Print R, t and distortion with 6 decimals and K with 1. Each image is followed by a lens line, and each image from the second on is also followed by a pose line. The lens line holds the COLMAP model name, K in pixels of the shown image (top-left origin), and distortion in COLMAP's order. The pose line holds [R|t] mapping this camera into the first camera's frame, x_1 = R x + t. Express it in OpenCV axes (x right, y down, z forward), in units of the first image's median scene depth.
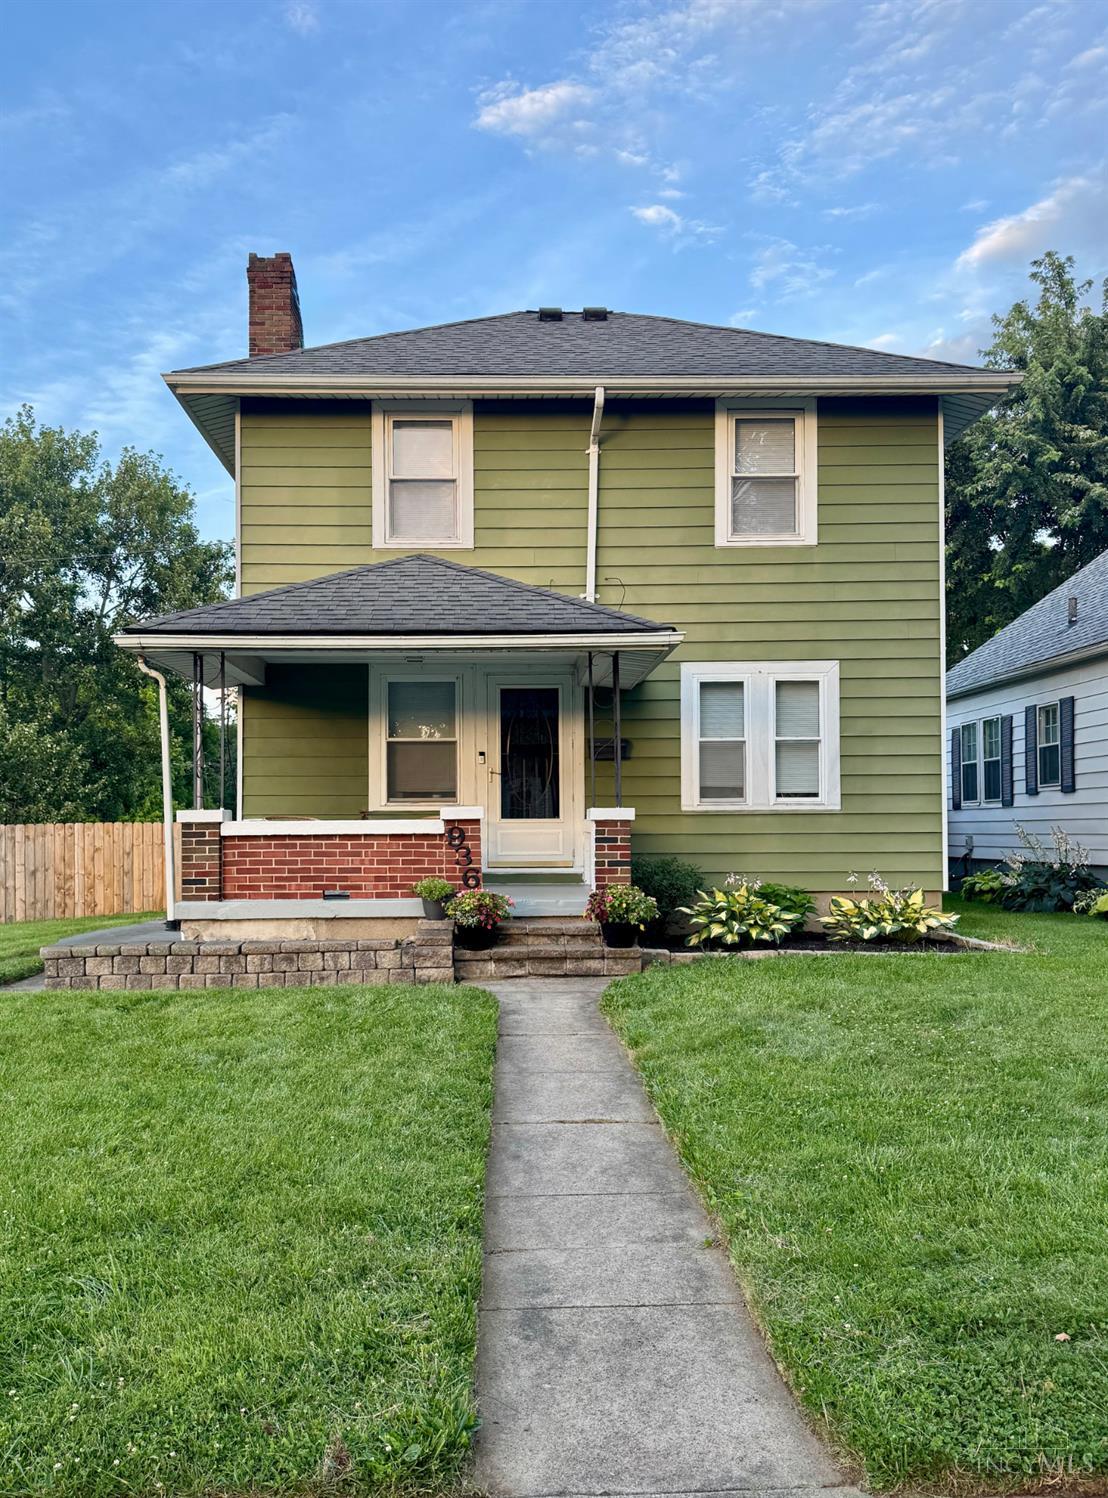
lens RADIAL K [[1253.4, 0, 475.2], [0, 1253.4, 818.6], [0, 0, 1]] dist [0.060747, -0.012077]
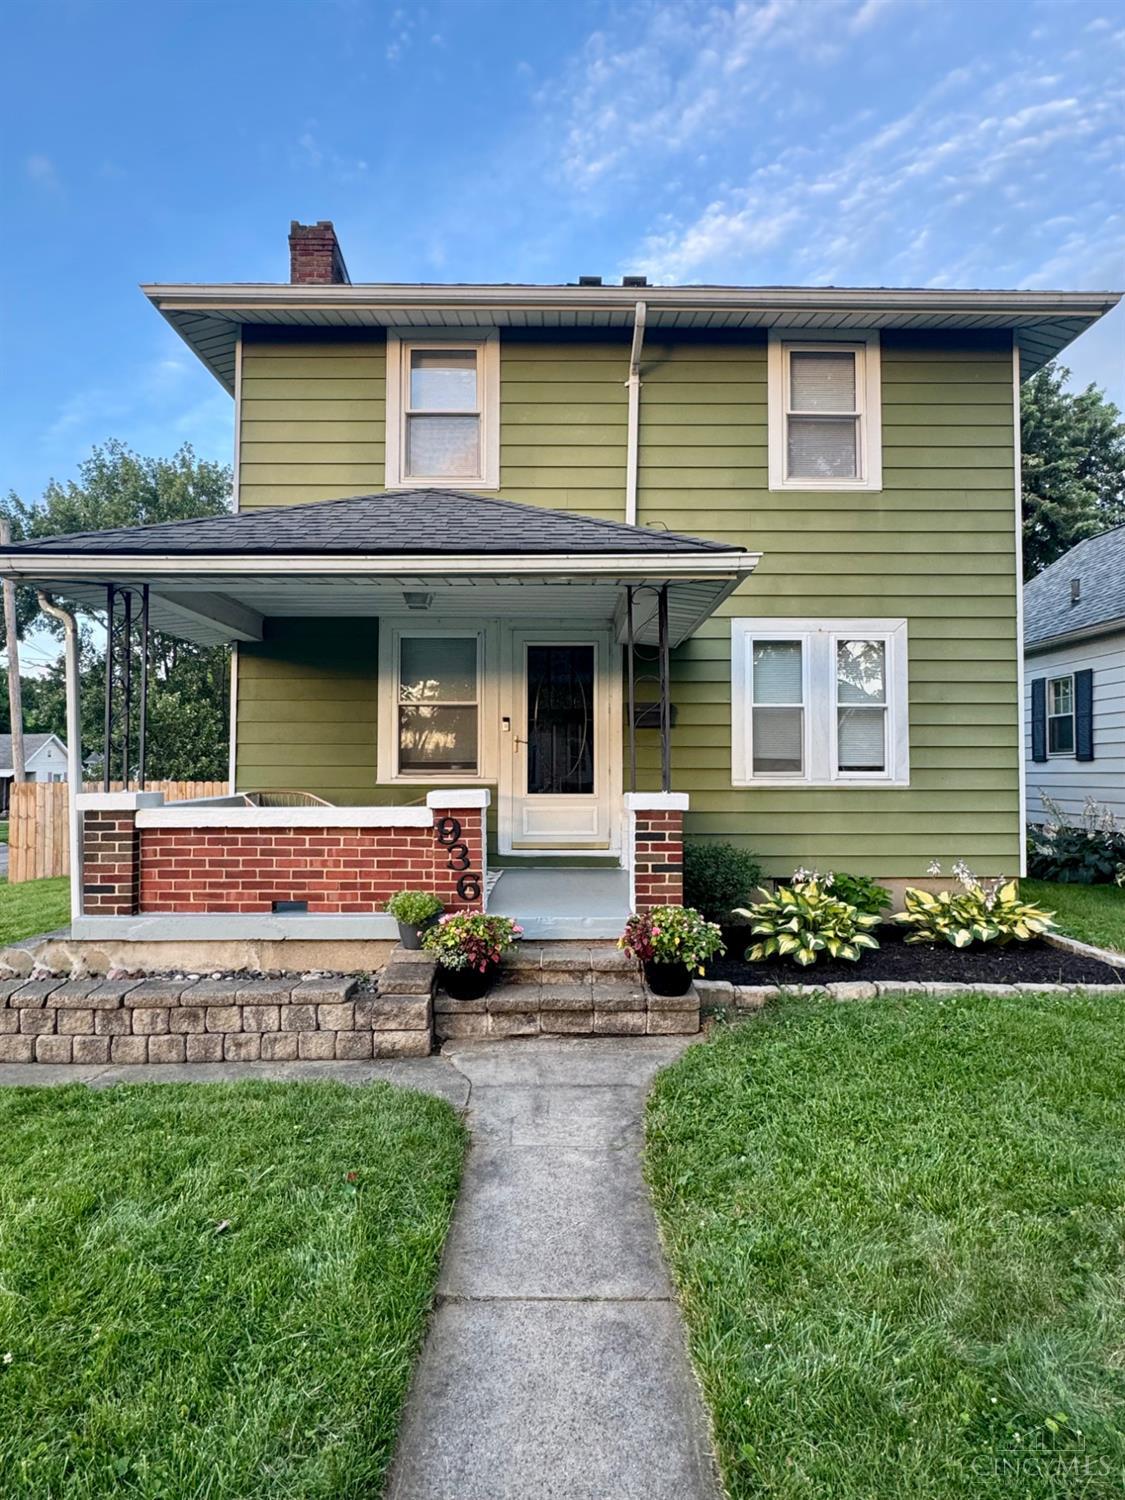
lens RADIAL K [[837.6, 0, 561.4], [0, 837.6, 760.0], [0, 0, 1]] dist [-0.020552, 0.001517]
pose [[0.999926, 0.005732, 0.010727, 0.037941], [-0.005705, 0.999981, -0.002535, -0.022268], [-0.010742, 0.002474, 0.999939, 0.412330]]
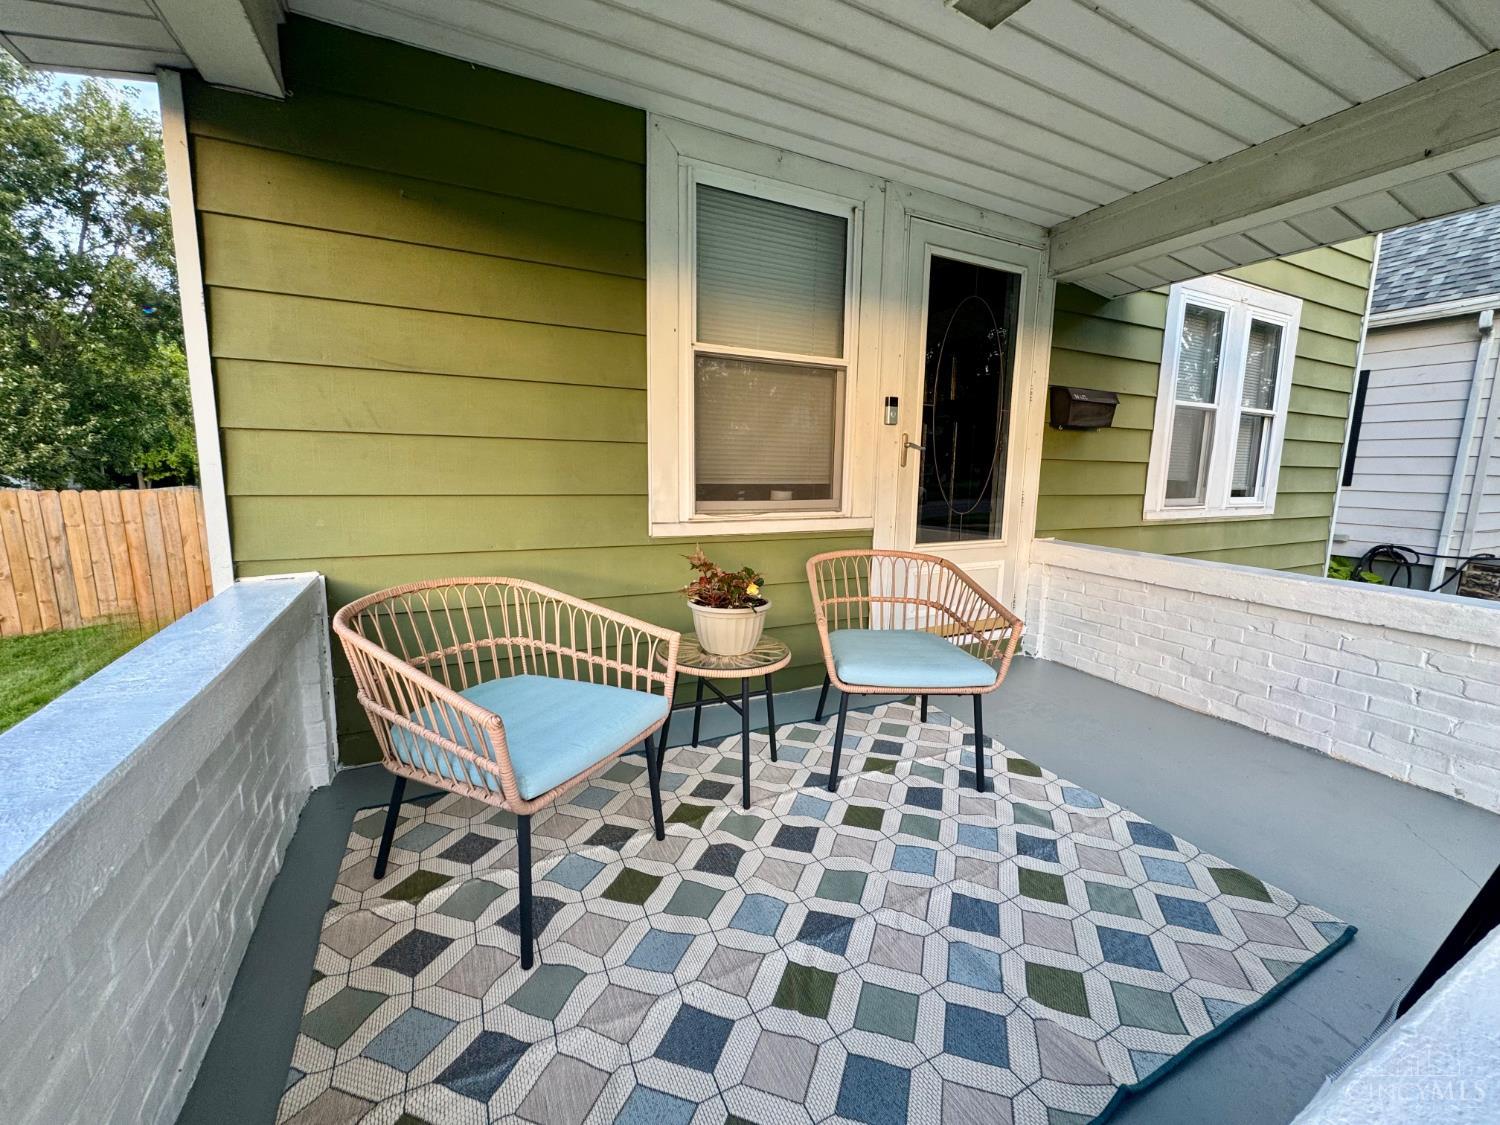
lens RADIAL K [[602.9, 0, 737.4], [0, 602.9, 564.4], [0, 0, 1]] dist [-0.013729, -0.000087]
pose [[0.892016, -0.056647, 0.448439, -0.144282], [-0.024597, 0.984562, 0.173298, -0.030559], [-0.451333, -0.165615, 0.876852, 0.828588]]
